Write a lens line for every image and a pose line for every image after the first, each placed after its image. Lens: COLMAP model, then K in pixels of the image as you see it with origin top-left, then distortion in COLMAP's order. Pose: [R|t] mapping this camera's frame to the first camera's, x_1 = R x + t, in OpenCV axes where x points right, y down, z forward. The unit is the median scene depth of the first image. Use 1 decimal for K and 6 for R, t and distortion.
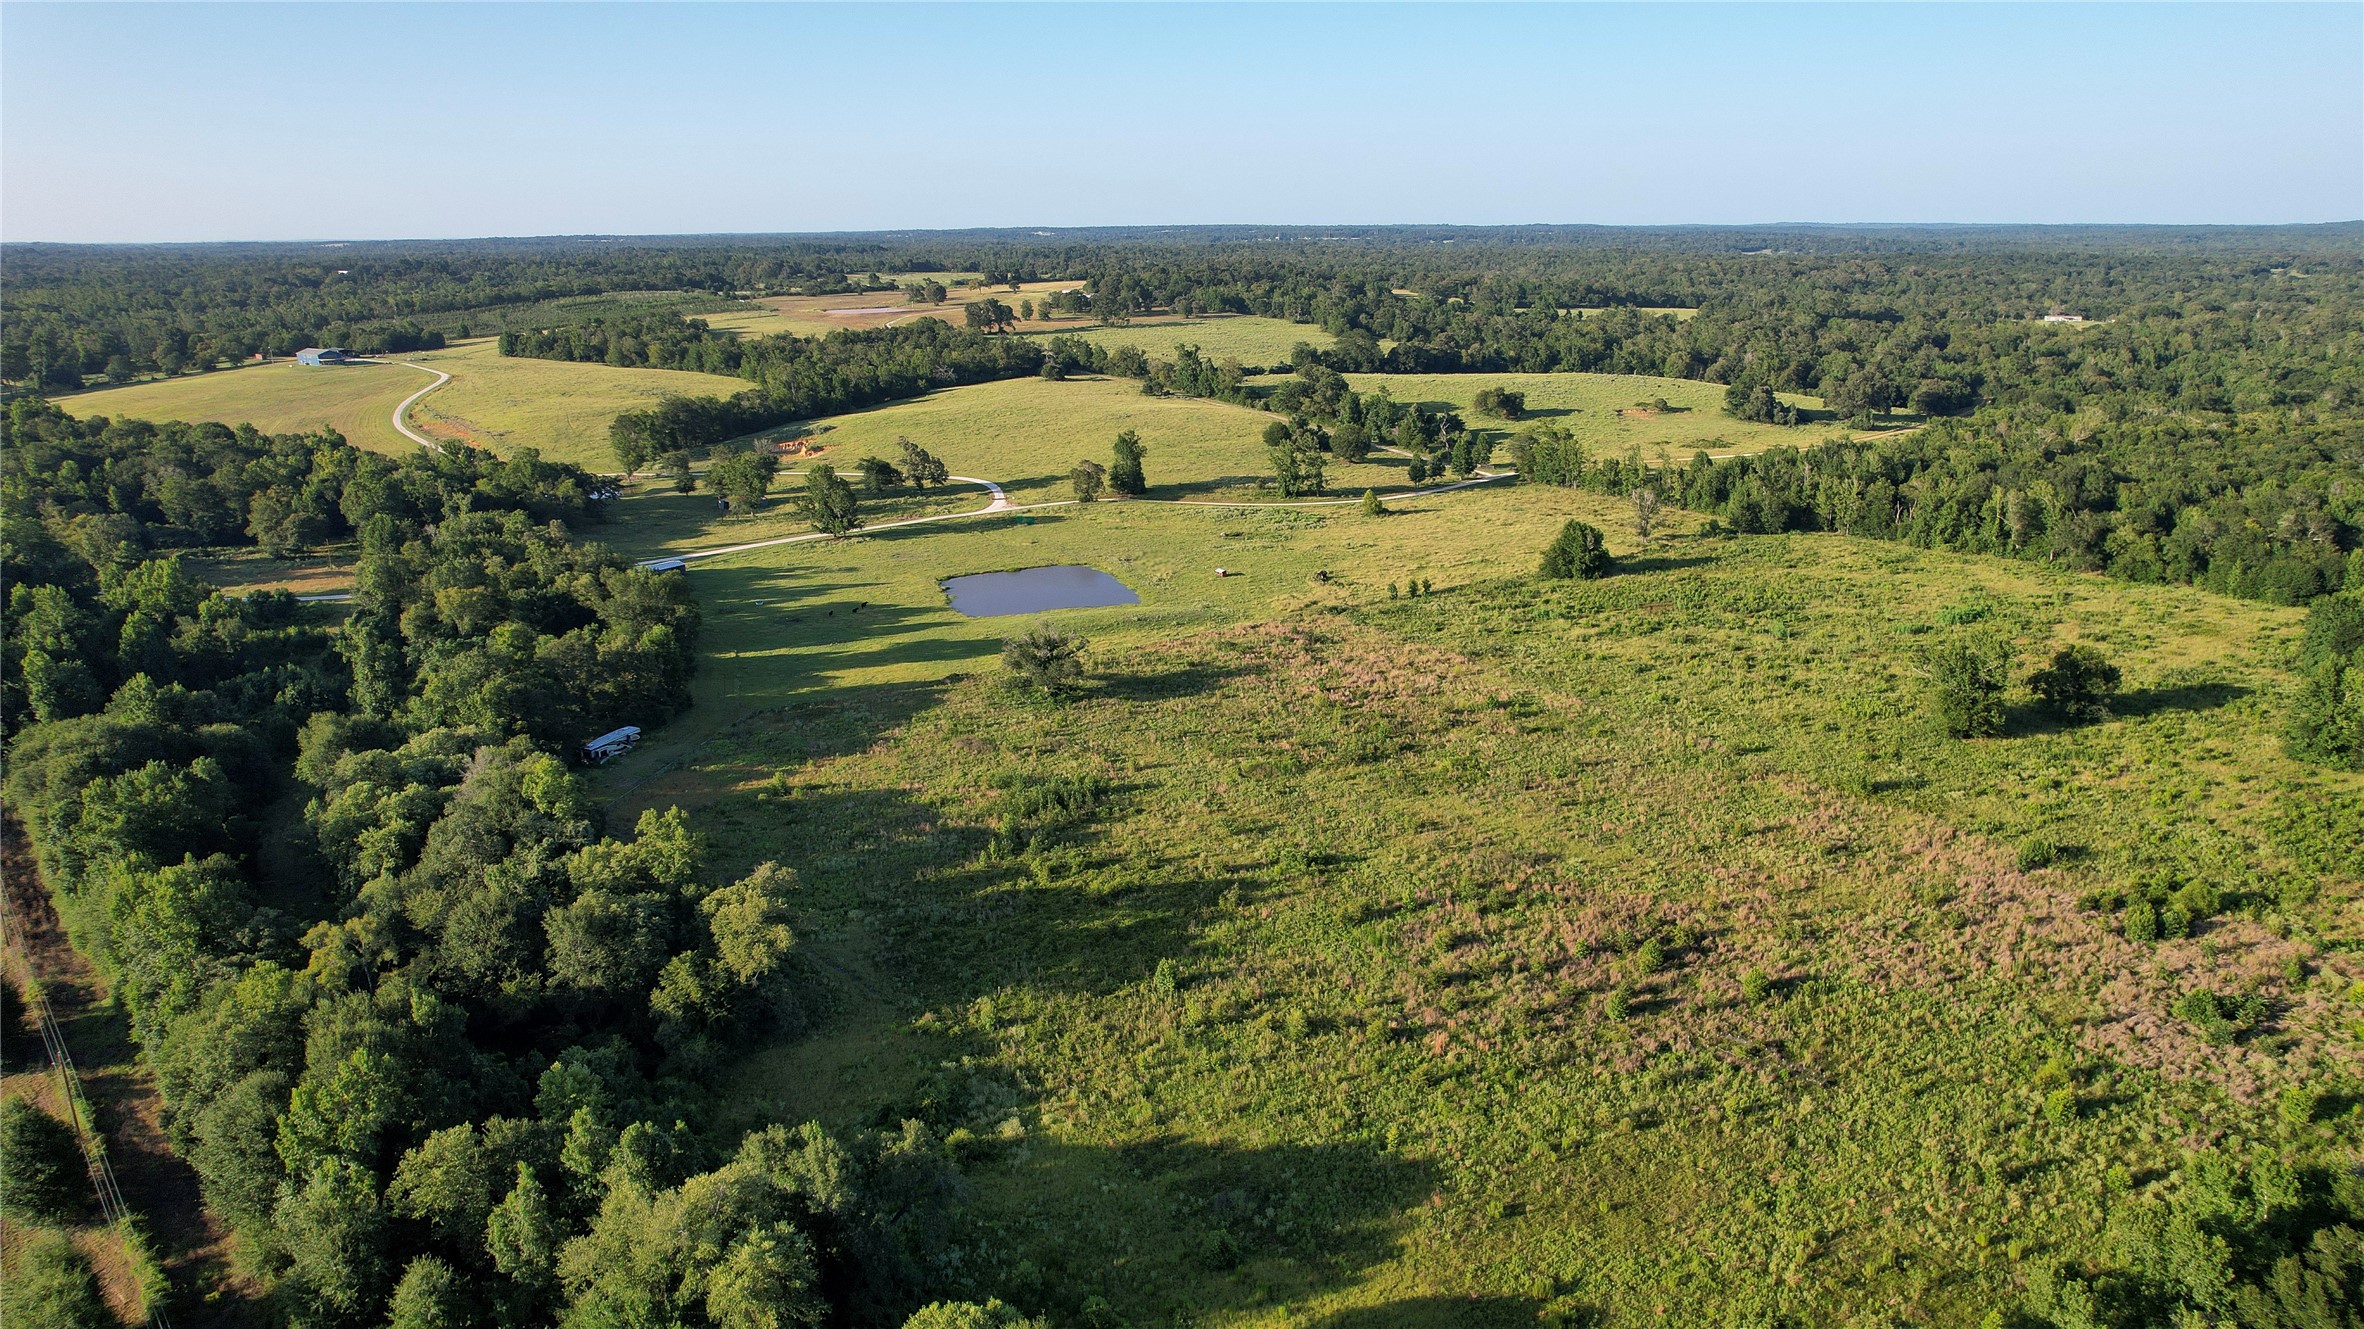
lens RADIAL K [[1497.9, 0, 1182.4], [0, 1497.9, 683.5], [0, 0, 1]] dist [-0.065574, 0.051704]
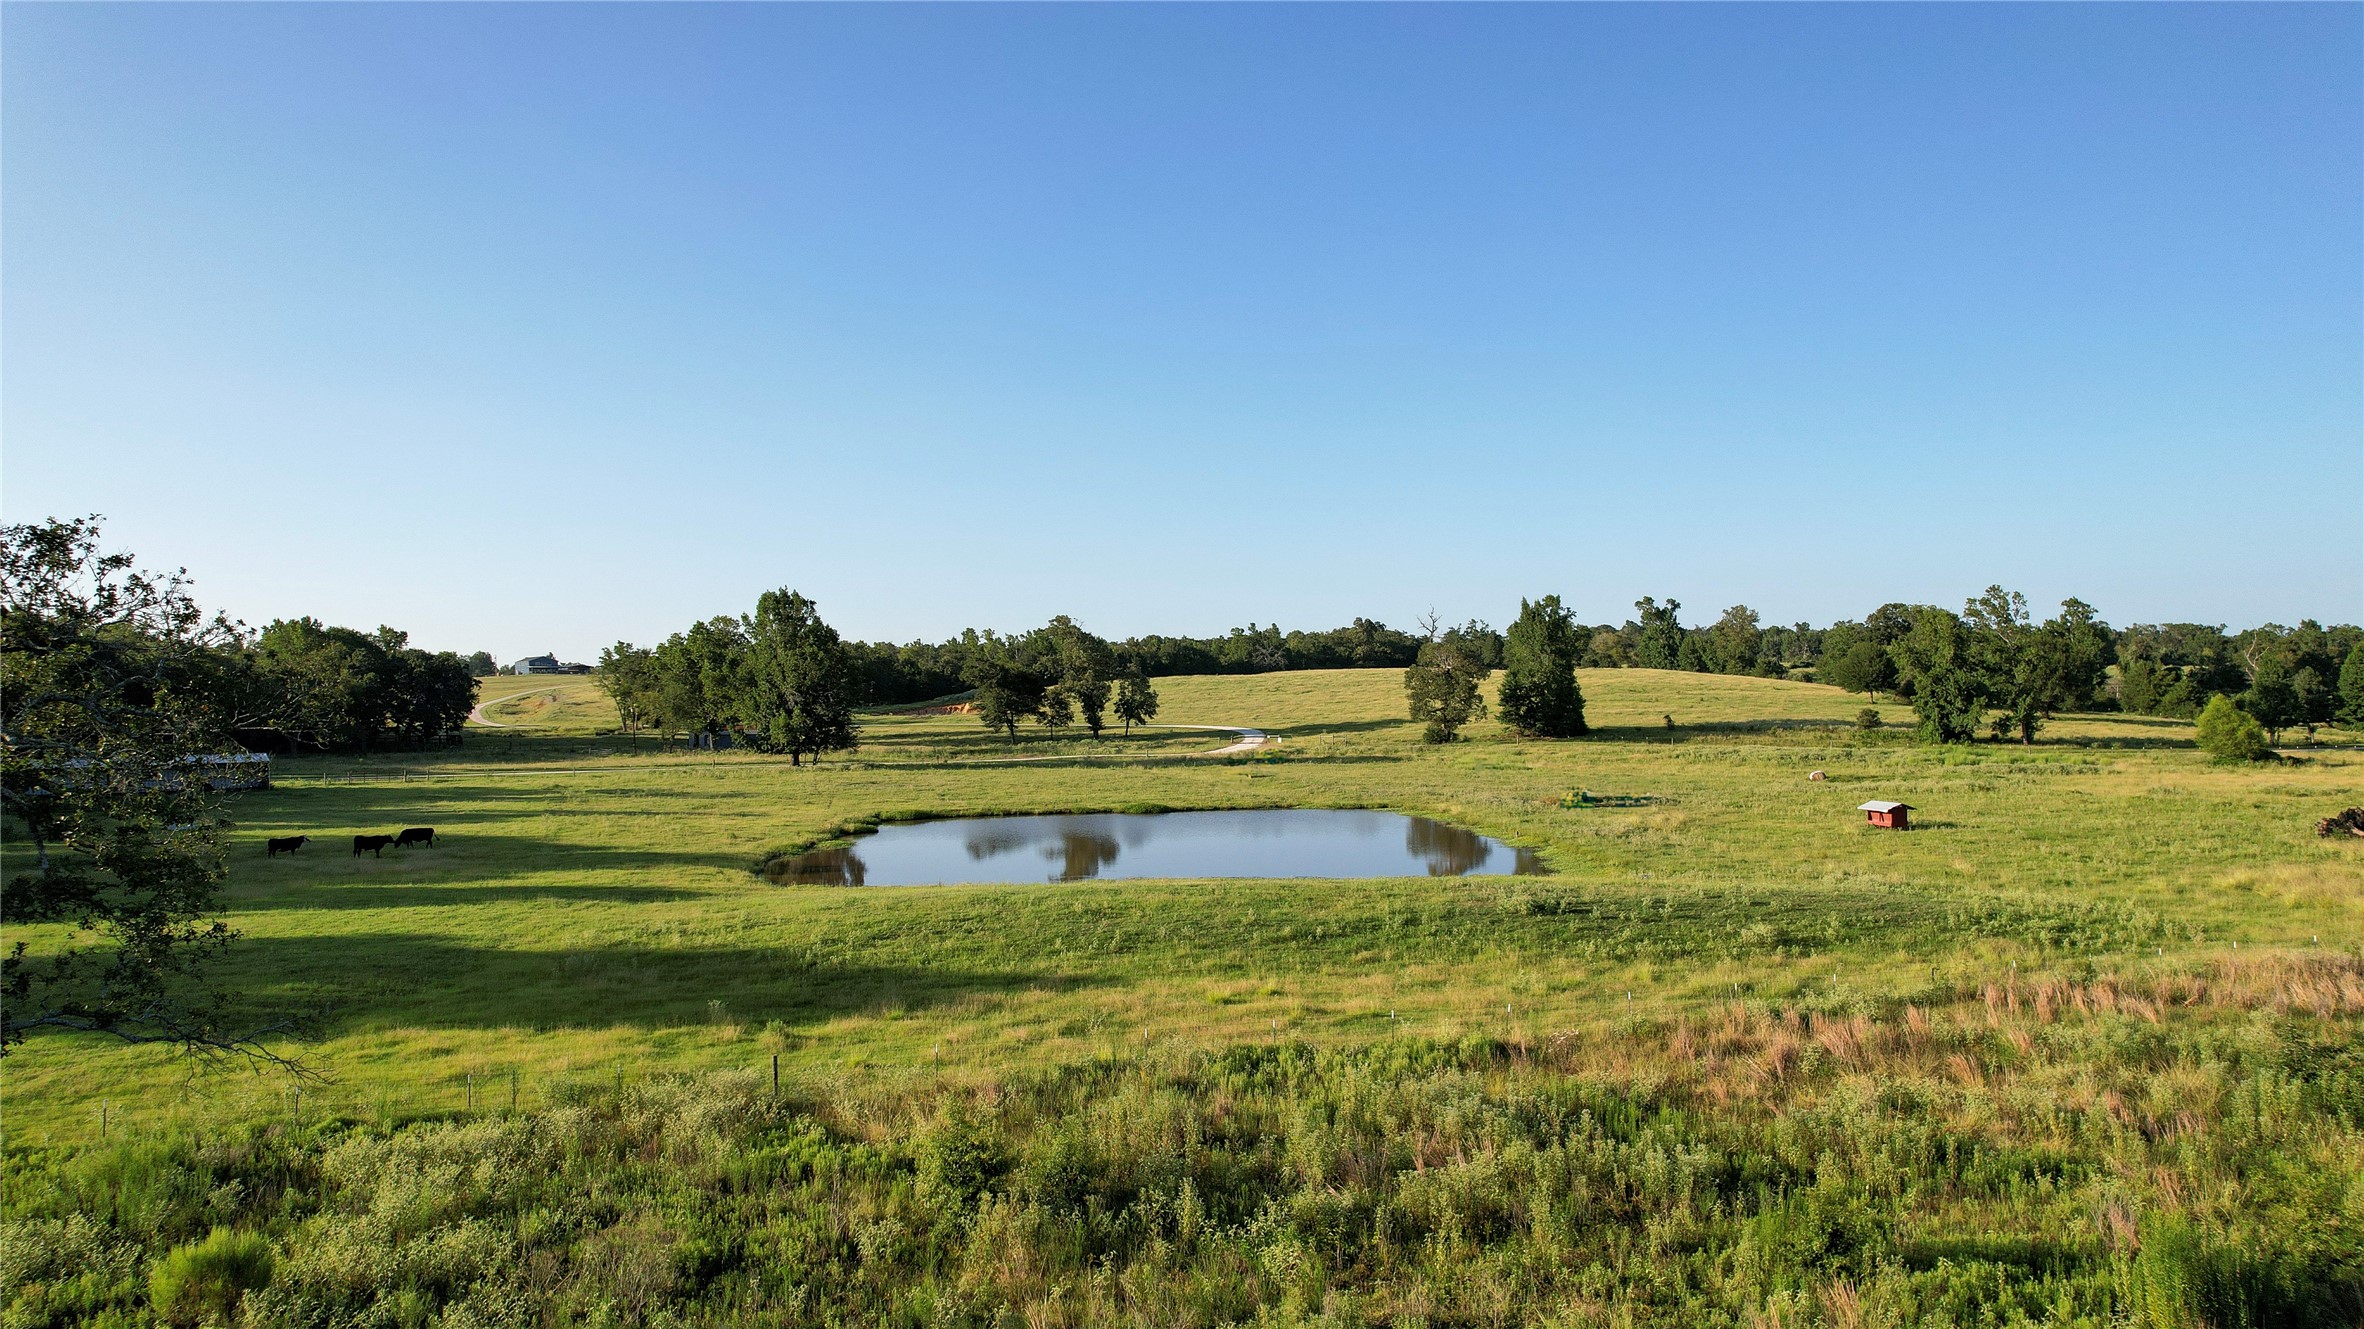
lens RADIAL K [[1497.9, 0, 1182.6], [0, 1497.9, 678.8], [0, 0, 1]] dist [-0.065574, 0.051704]
pose [[0.958952, -0.004641, -0.283530, -0.015903], [-0.080870, 0.953867, -0.289132, -0.011587], [0.271792, 0.300192, 0.914338, 0.650597]]
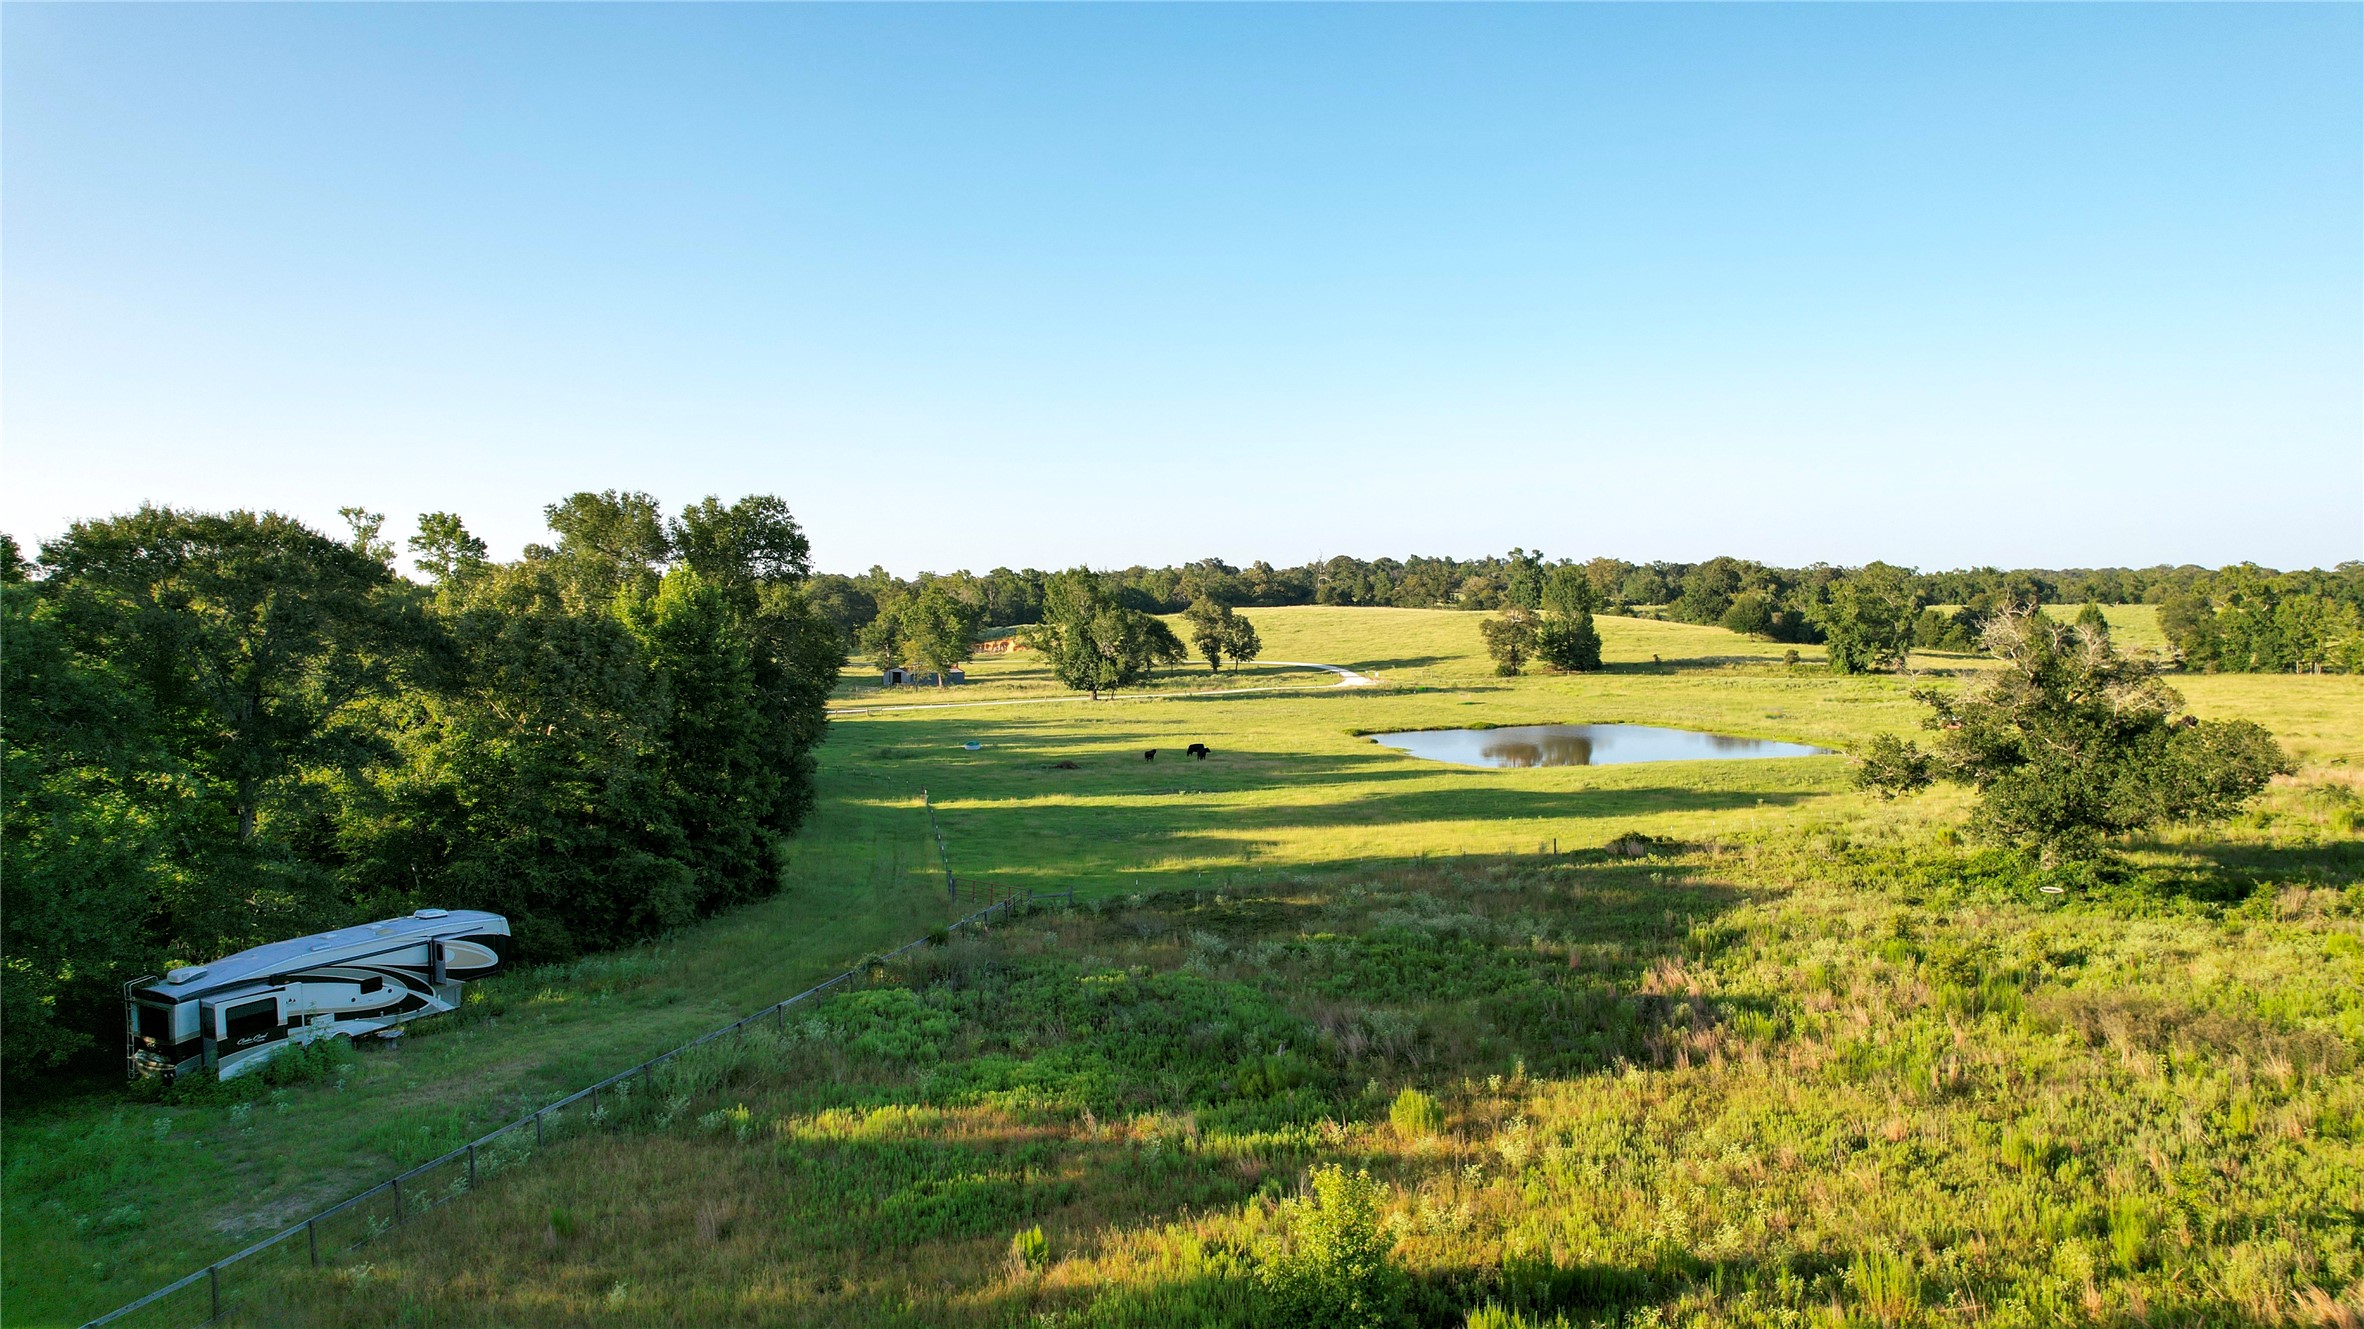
lens RADIAL K [[1497.9, 0, 1188.7], [0, 1497.9, 664.0], [0, 0, 1]] dist [-0.065574, 0.051704]
pose [[0.995943, -0.000266, -0.089984, -0.150519], [-0.023026, 0.965949, -0.257705, 0.028242], [0.086988, 0.258732, 0.962024, 0.479656]]
